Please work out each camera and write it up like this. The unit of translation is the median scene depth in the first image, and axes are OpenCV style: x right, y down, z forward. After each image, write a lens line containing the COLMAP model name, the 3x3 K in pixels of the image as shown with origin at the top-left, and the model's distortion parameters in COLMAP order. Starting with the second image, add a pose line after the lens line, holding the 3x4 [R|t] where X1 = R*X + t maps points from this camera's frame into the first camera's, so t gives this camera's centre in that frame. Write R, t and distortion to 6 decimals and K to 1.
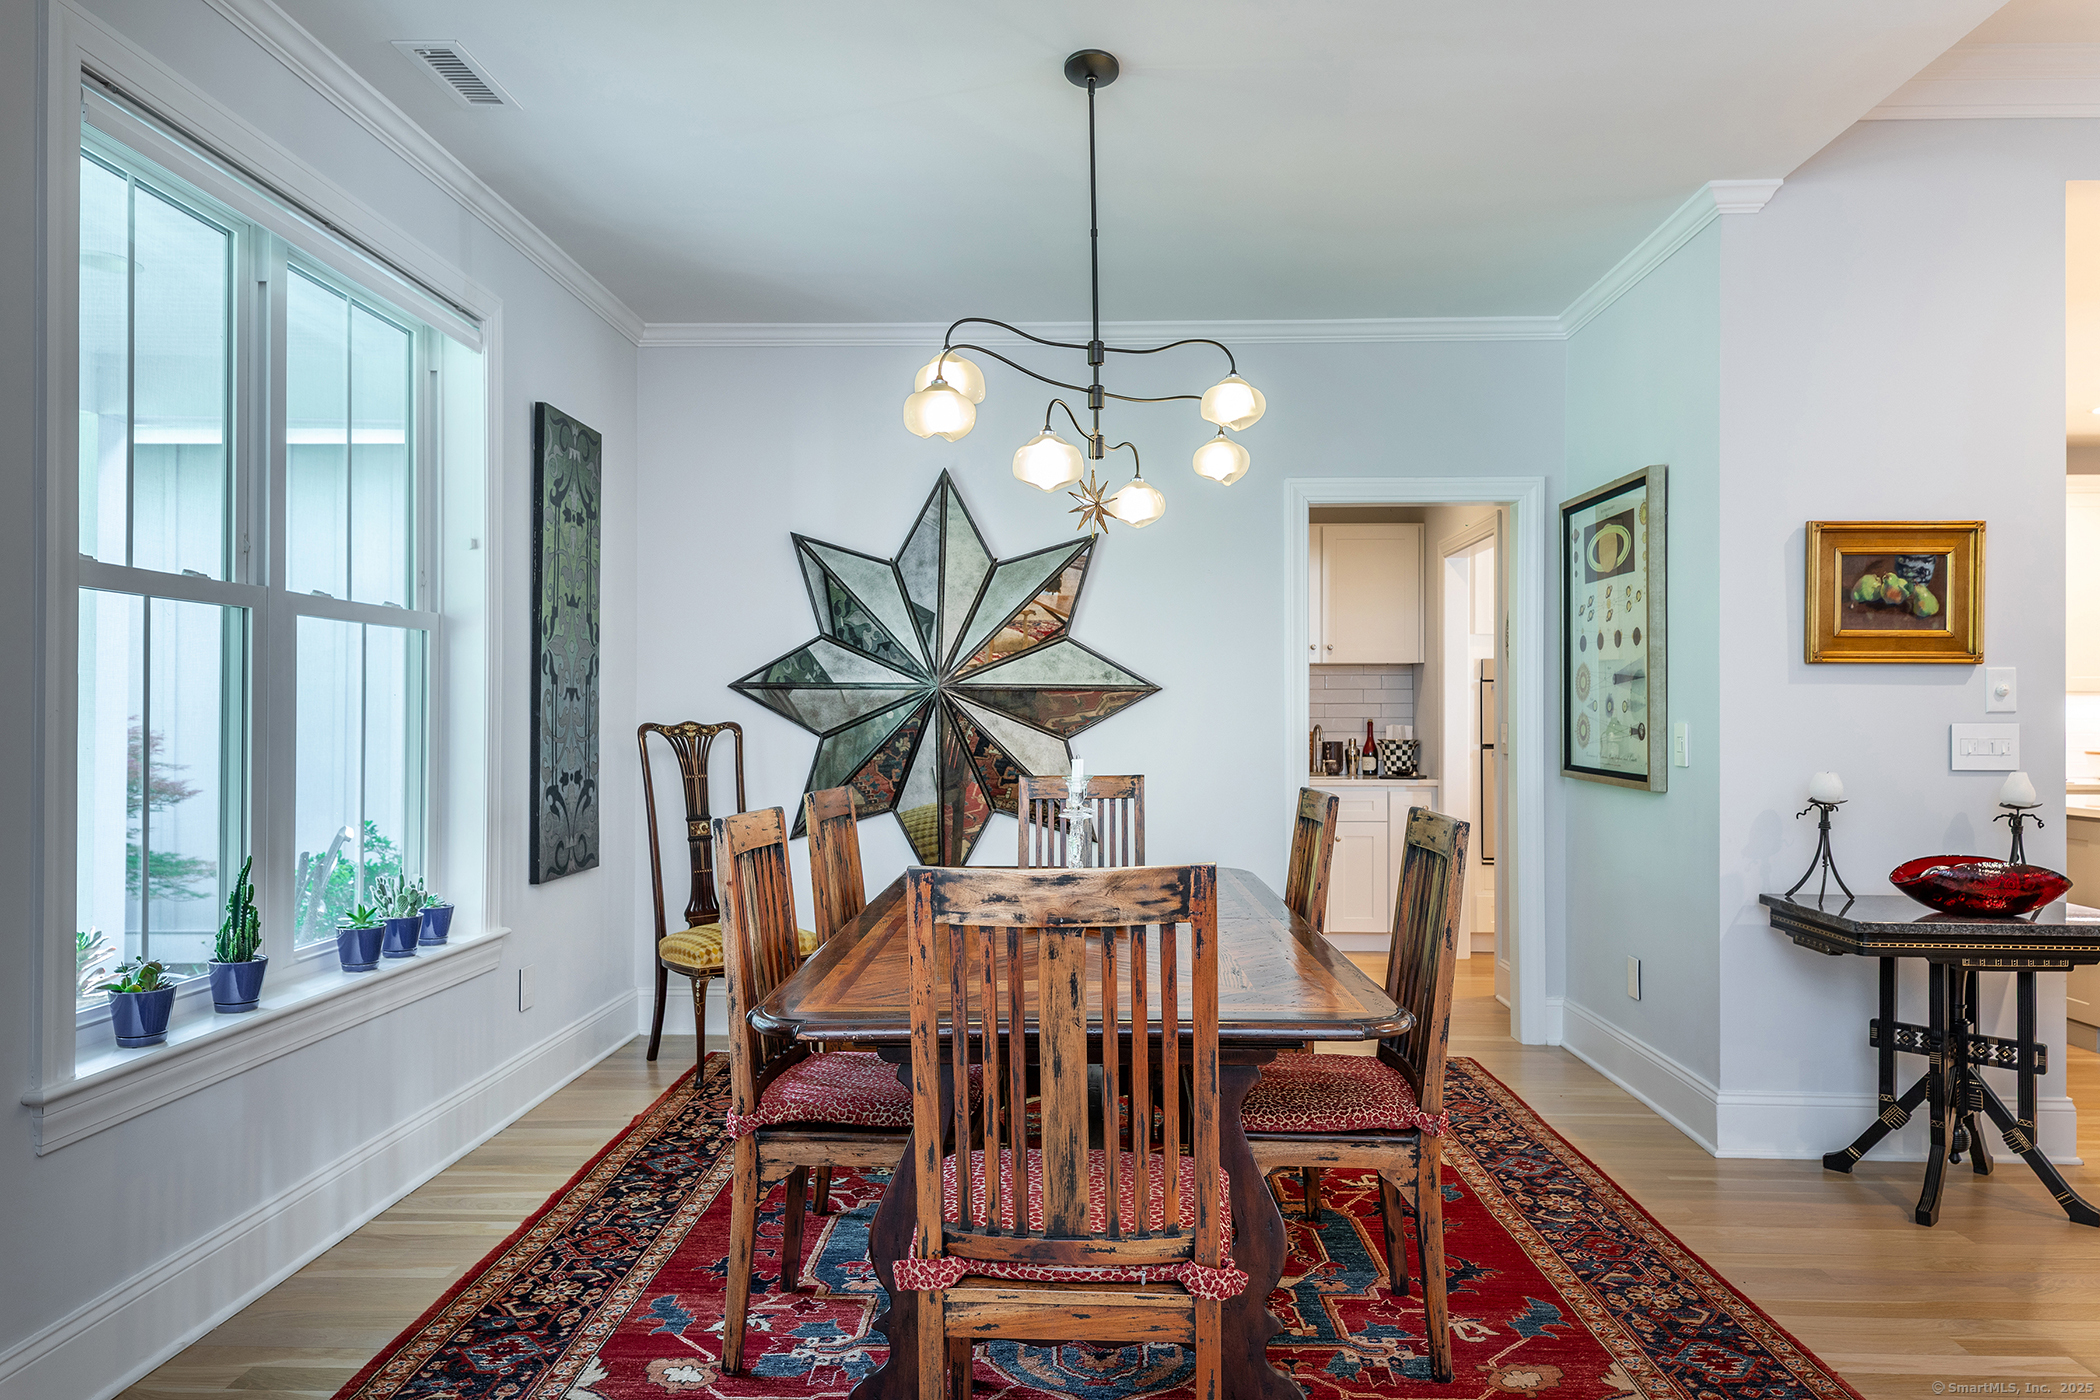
lens RADIAL K [[1337.1, 0, 1050.0], [0, 1337.1, 700.0], [0, 0, 1]] dist [-0.000545, -0.000236]
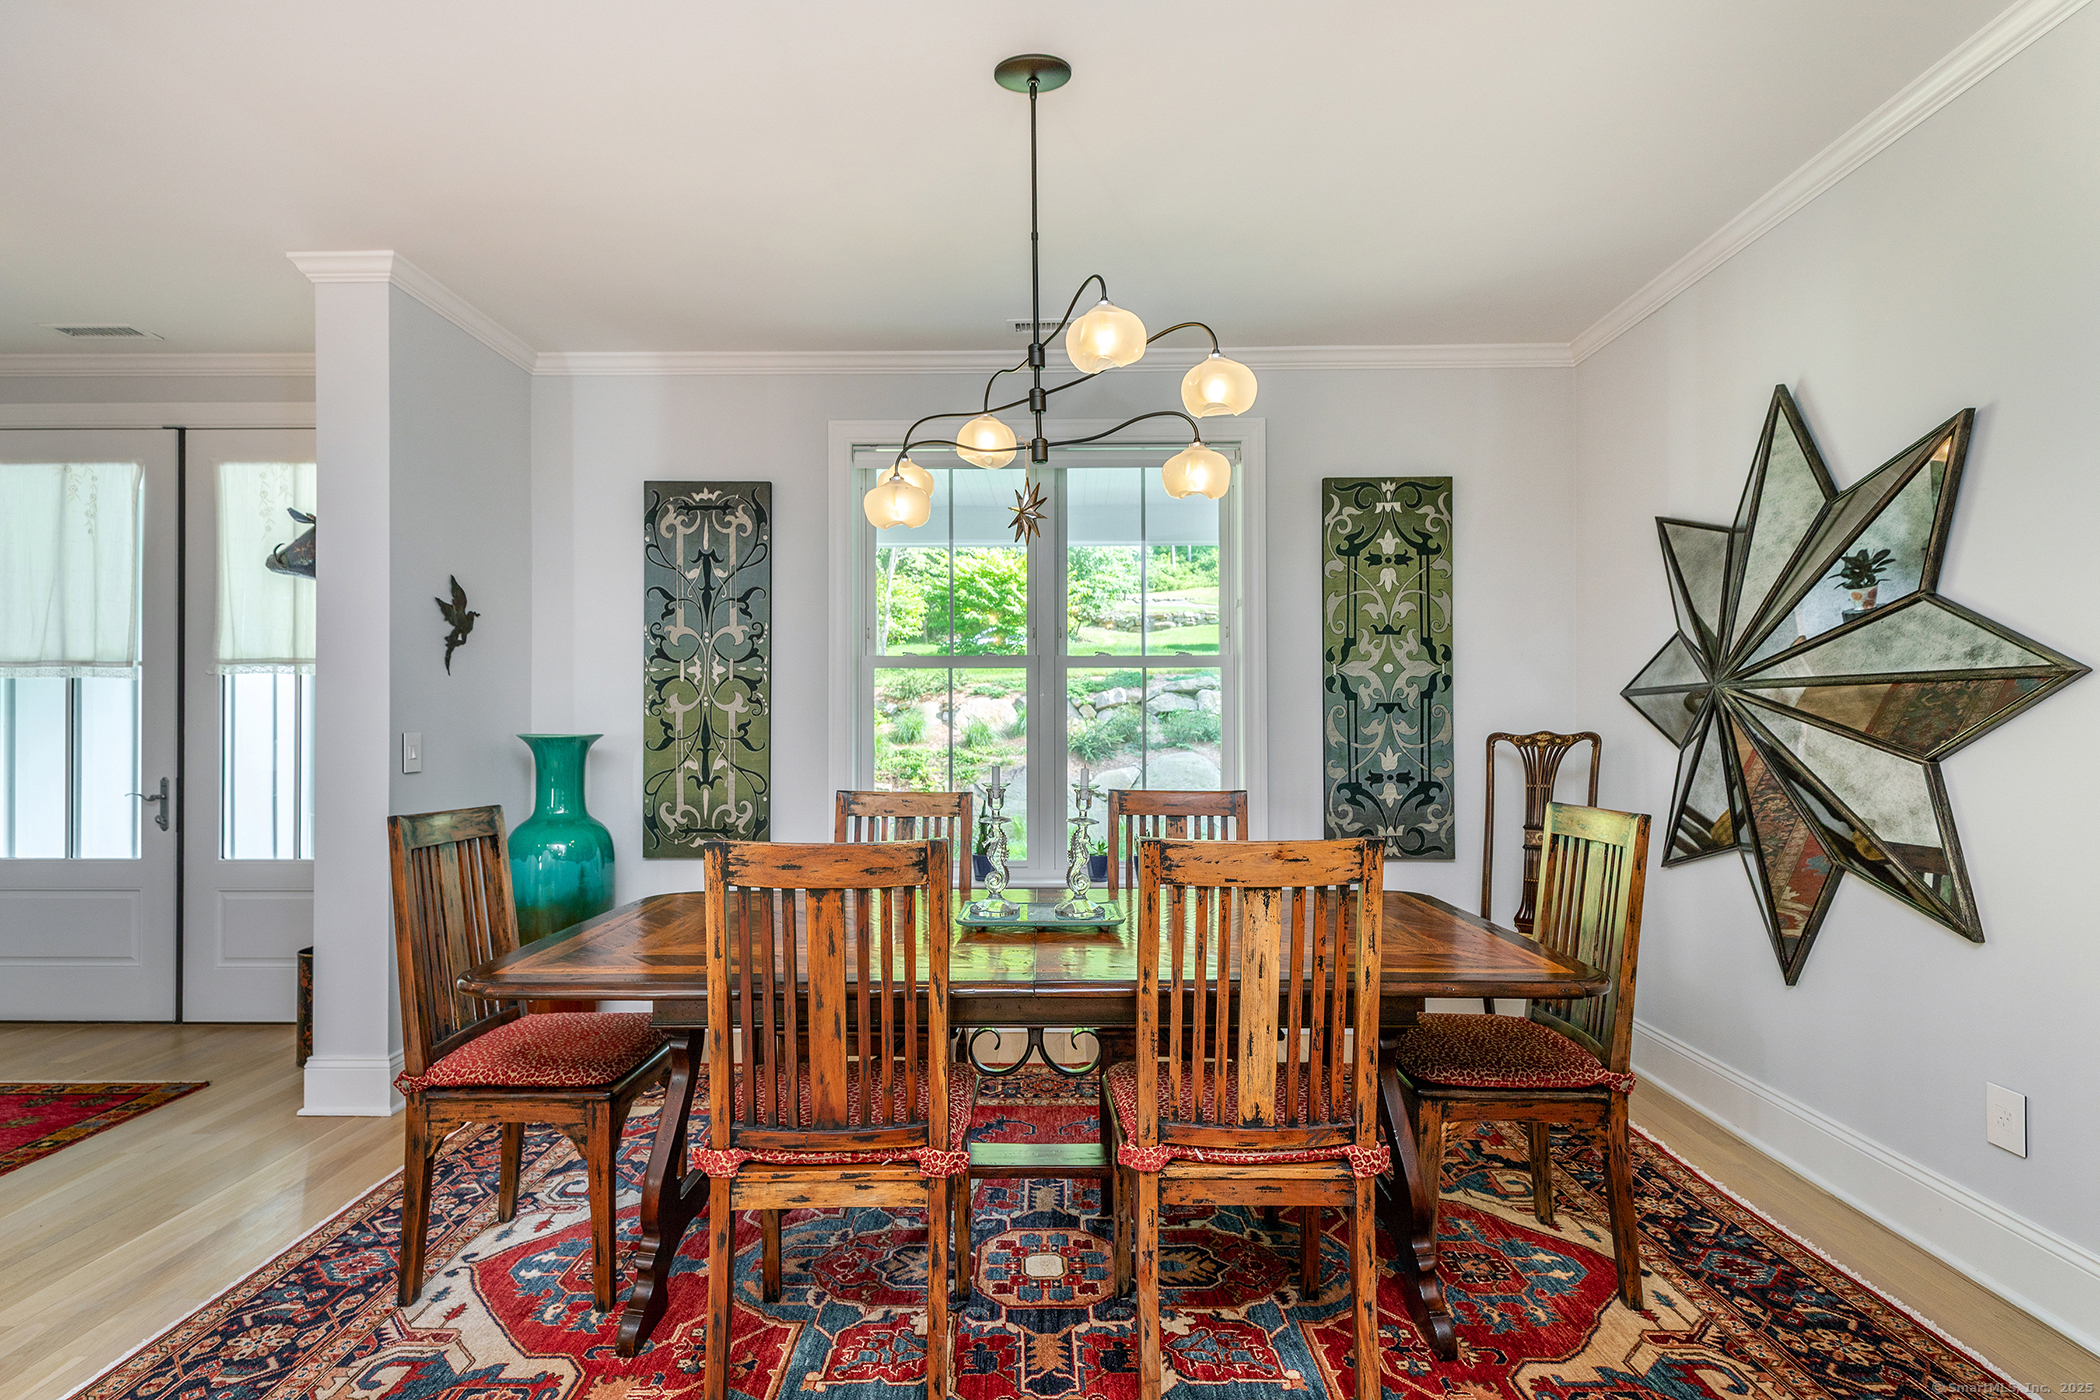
lens RADIAL K [[1024.2, 0, 1047.8], [0, 1024.2, 720.2], [0, 0, 1]] dist [0.001589, 0.000252]
pose [[0.017945, -0.009779, -0.999791, 0.479421], [0.008549, 0.999917, -0.009627, 0.011581], [0.999802, -0.008375, 0.018027, 0.600554]]
